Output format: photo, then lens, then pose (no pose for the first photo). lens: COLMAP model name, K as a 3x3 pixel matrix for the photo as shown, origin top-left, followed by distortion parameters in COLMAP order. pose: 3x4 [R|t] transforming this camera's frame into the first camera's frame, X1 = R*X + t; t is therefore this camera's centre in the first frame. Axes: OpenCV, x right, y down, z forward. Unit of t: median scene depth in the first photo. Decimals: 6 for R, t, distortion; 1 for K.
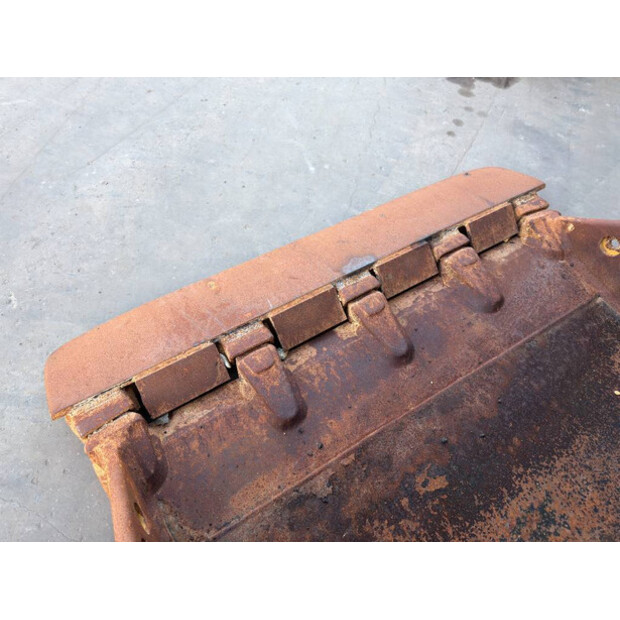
lens RADIAL K [[436.4, 0, 310.0], [0, 436.4, 310.0], [0, 0, 1]] dist [0.044188, -0.044605]
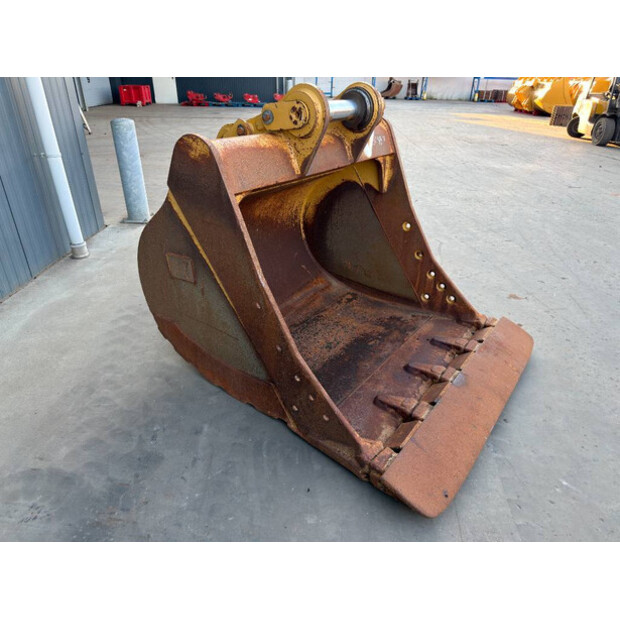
lens RADIAL K [[436.4, 0, 310.0], [0, 436.4, 310.0], [0, 0, 1]] dist [0.044188, -0.044605]
pose [[-0.923207, 0.082014, -0.375451, 1.319603], [-0.367720, 0.095383, 0.925032, -1.563921], [0.111677, 0.992056, -0.057900, 0.773136]]
